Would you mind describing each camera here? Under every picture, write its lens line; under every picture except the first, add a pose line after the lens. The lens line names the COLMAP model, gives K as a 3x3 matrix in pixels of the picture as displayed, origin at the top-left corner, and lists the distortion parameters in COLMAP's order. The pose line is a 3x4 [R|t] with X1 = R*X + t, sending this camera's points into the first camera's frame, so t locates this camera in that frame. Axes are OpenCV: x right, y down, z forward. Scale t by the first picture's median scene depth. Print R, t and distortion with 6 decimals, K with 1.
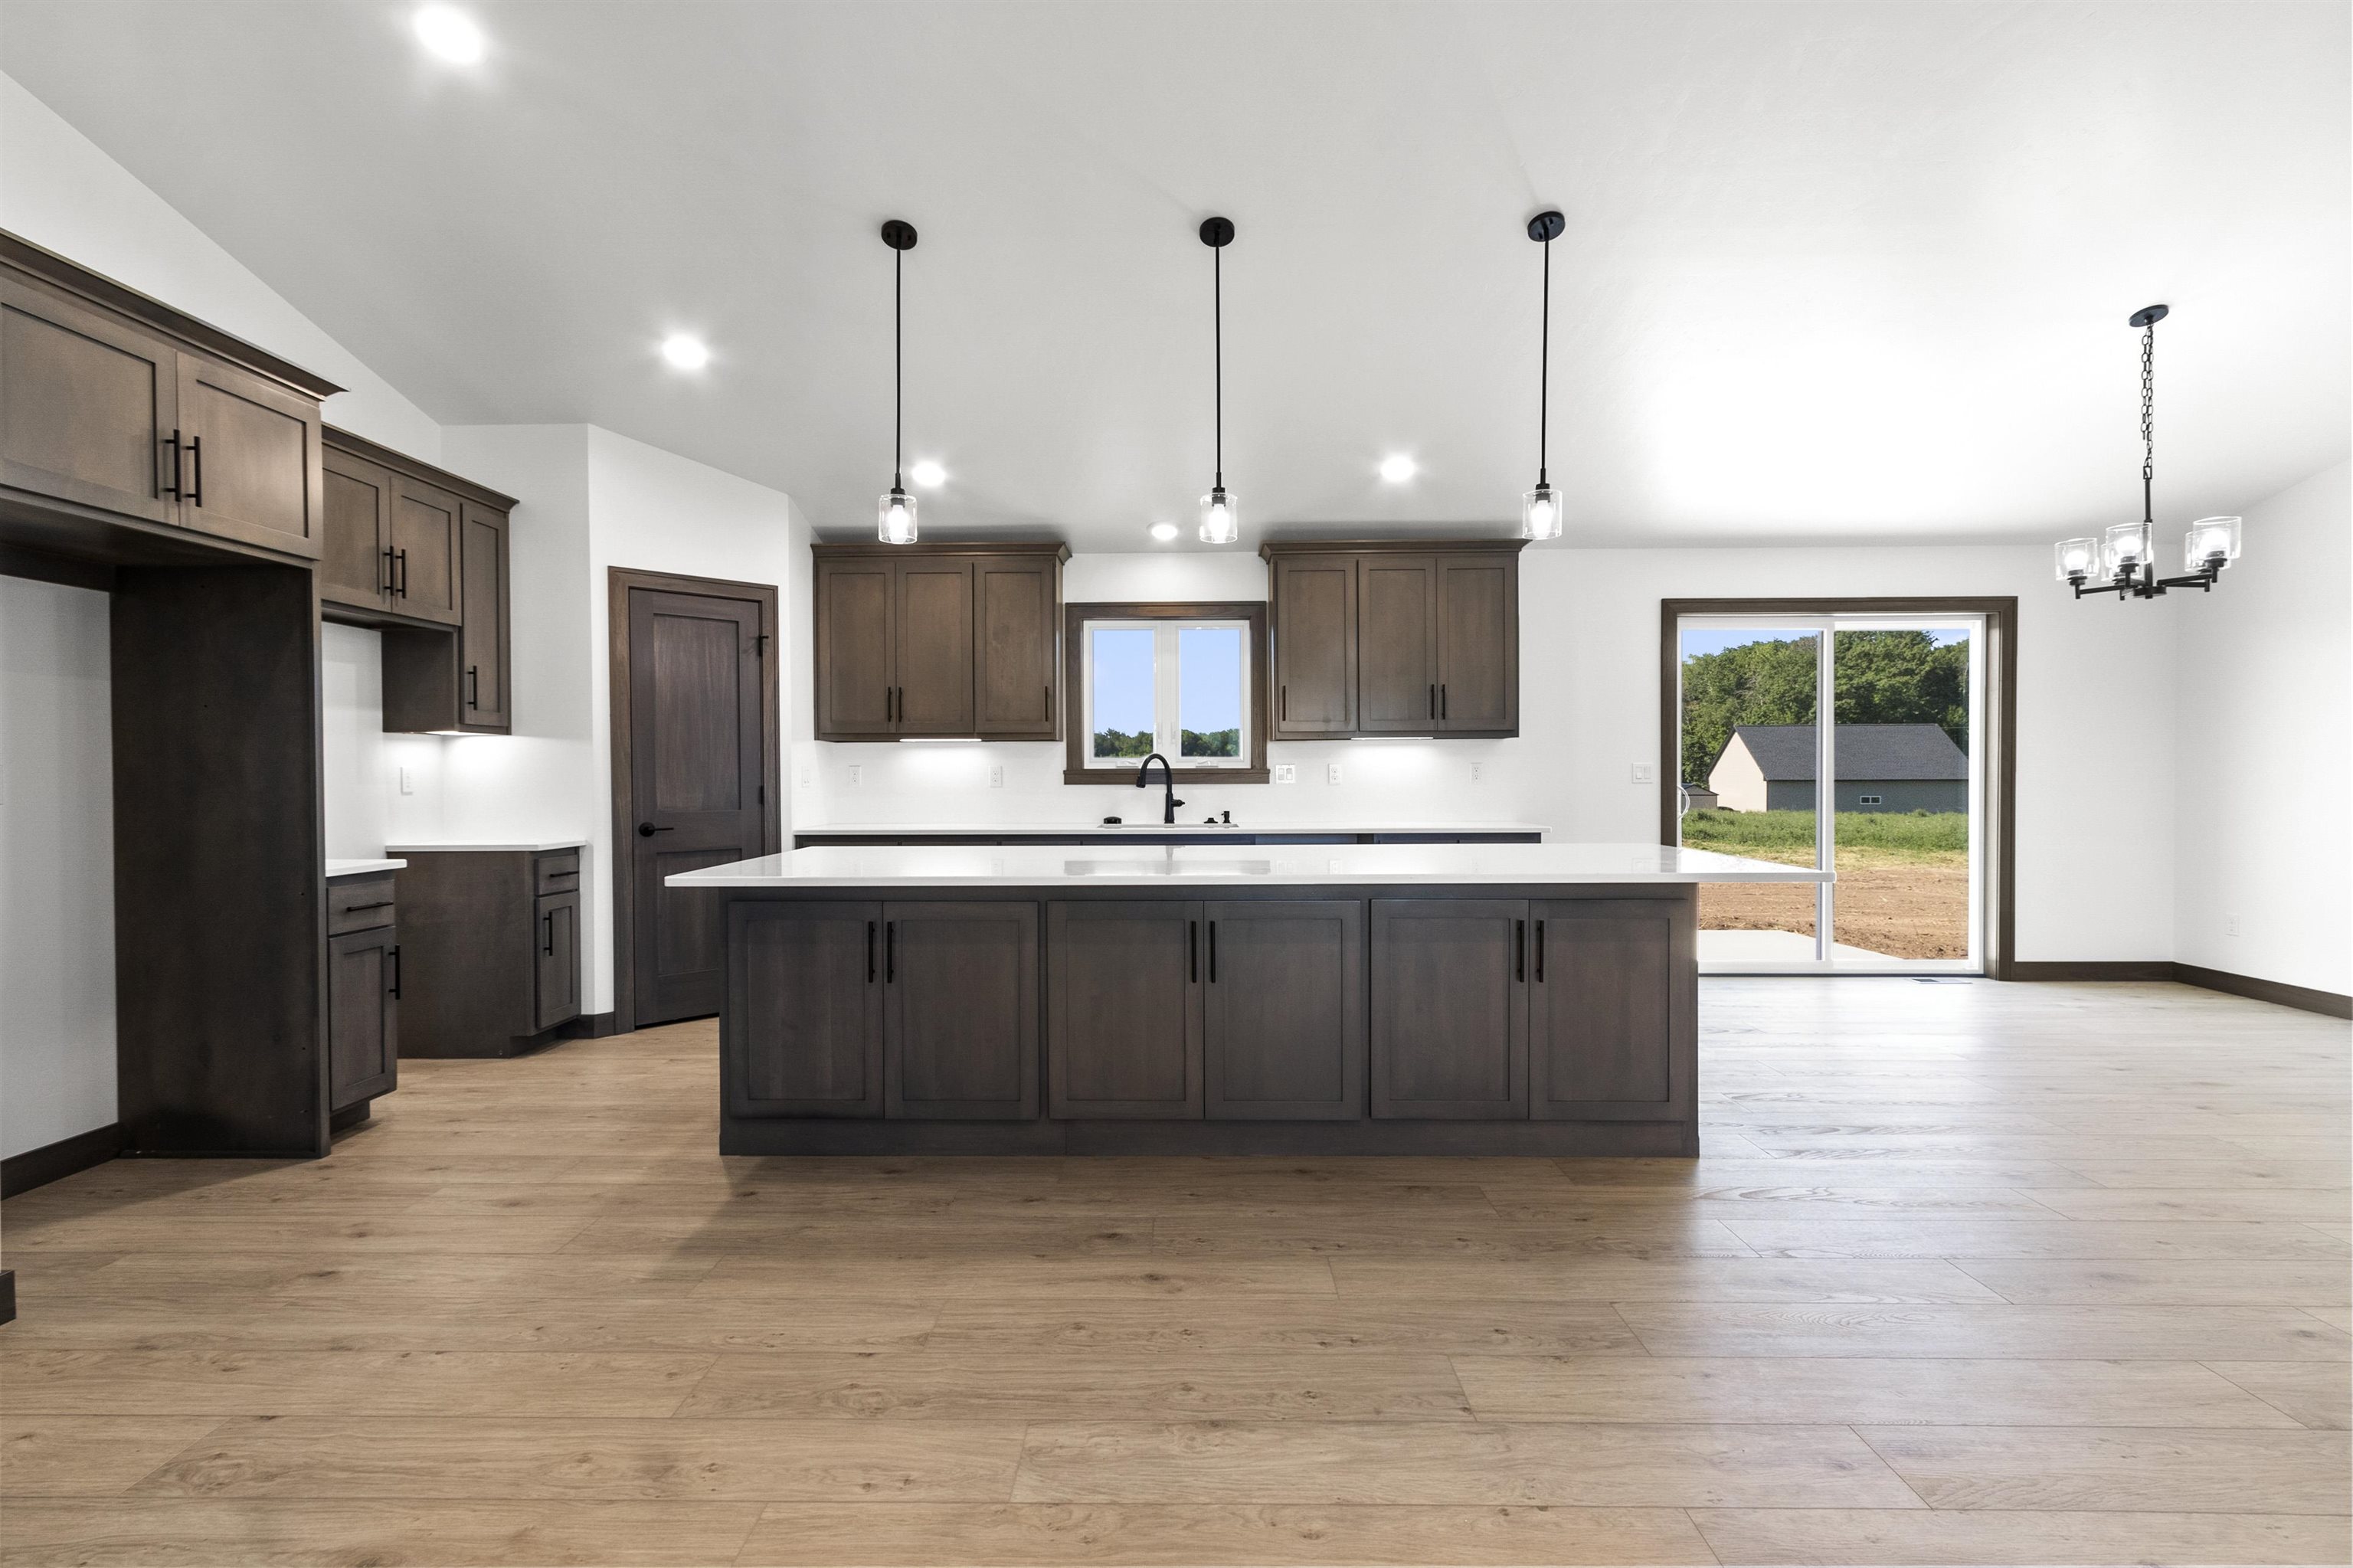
lens RADIAL K [[1083.2, 0, 1163.2], [0, 1083.2, 782.2], [0, 0, 1]] dist [0.002887, -0.000026]
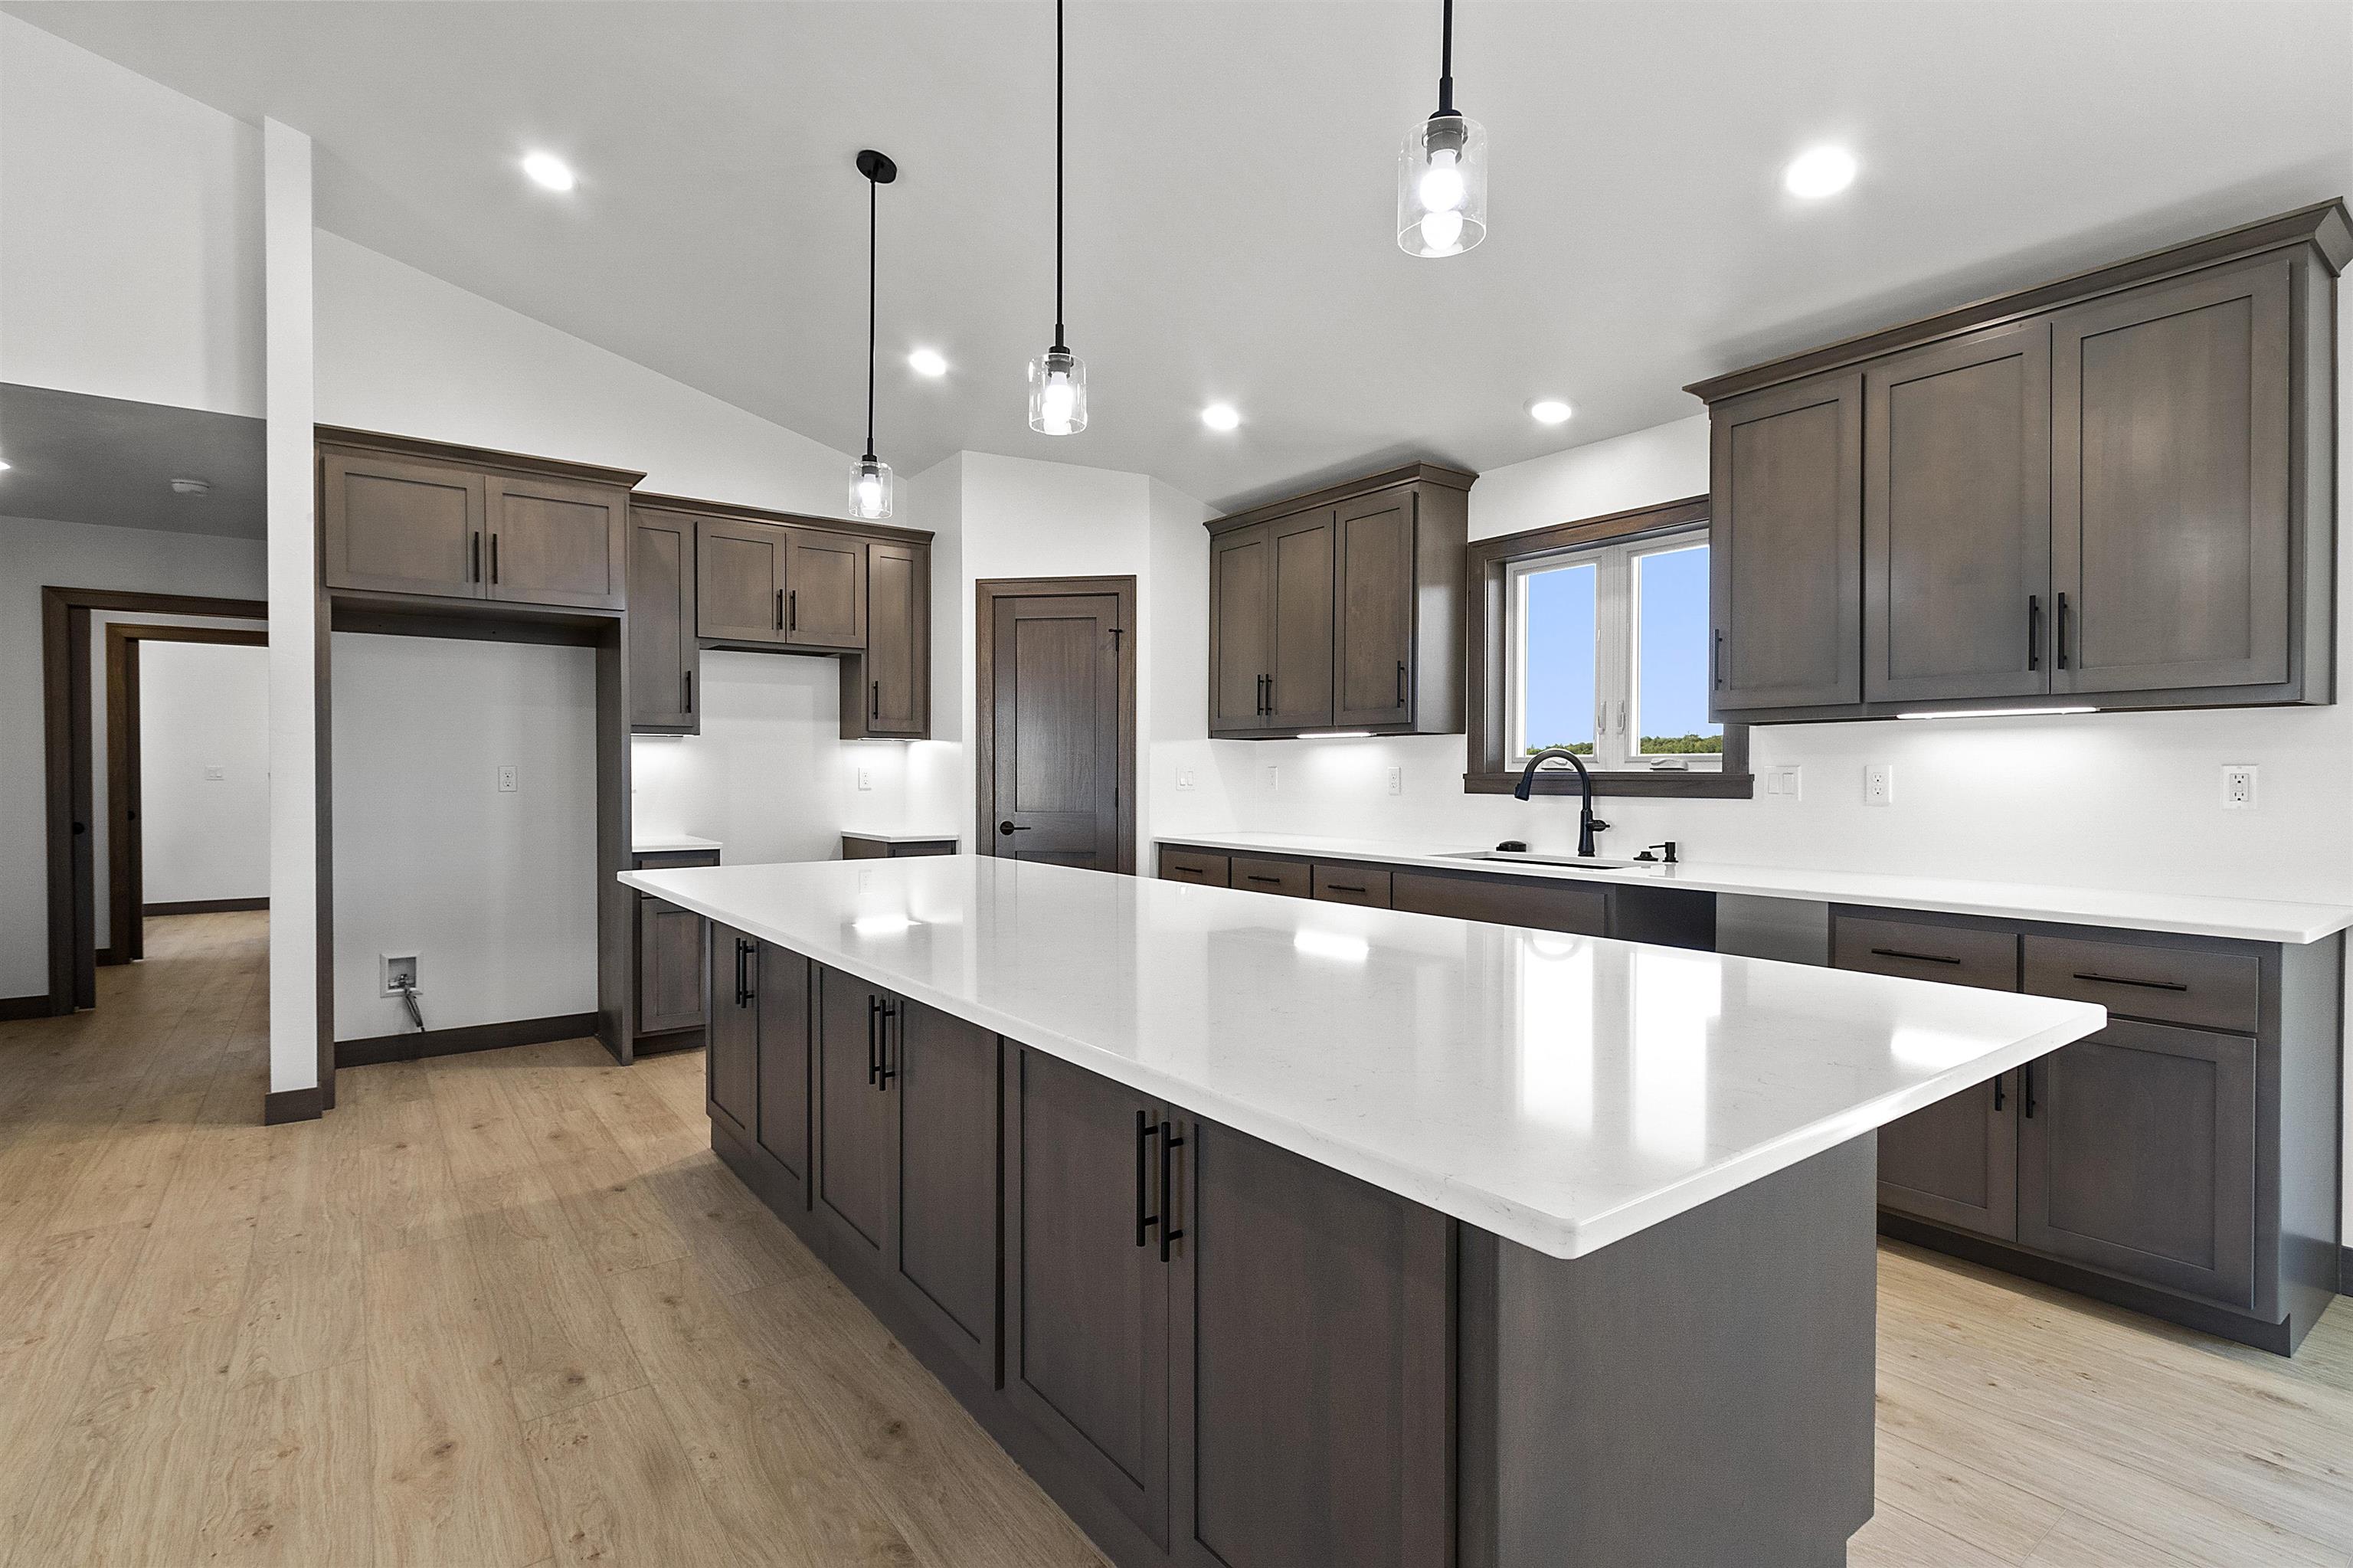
lens RADIAL K [[1114.6, 0, 1155.8], [0, 1114.6, 781.9], [0, 0, 1]] dist [0.001736, 0.000270]
pose [[0.607993, 0.013353, -0.793830, 0.439339], [-0.012530, 0.999895, 0.007222, -0.009523], [0.793843, 0.005556, 0.608097, 0.446400]]
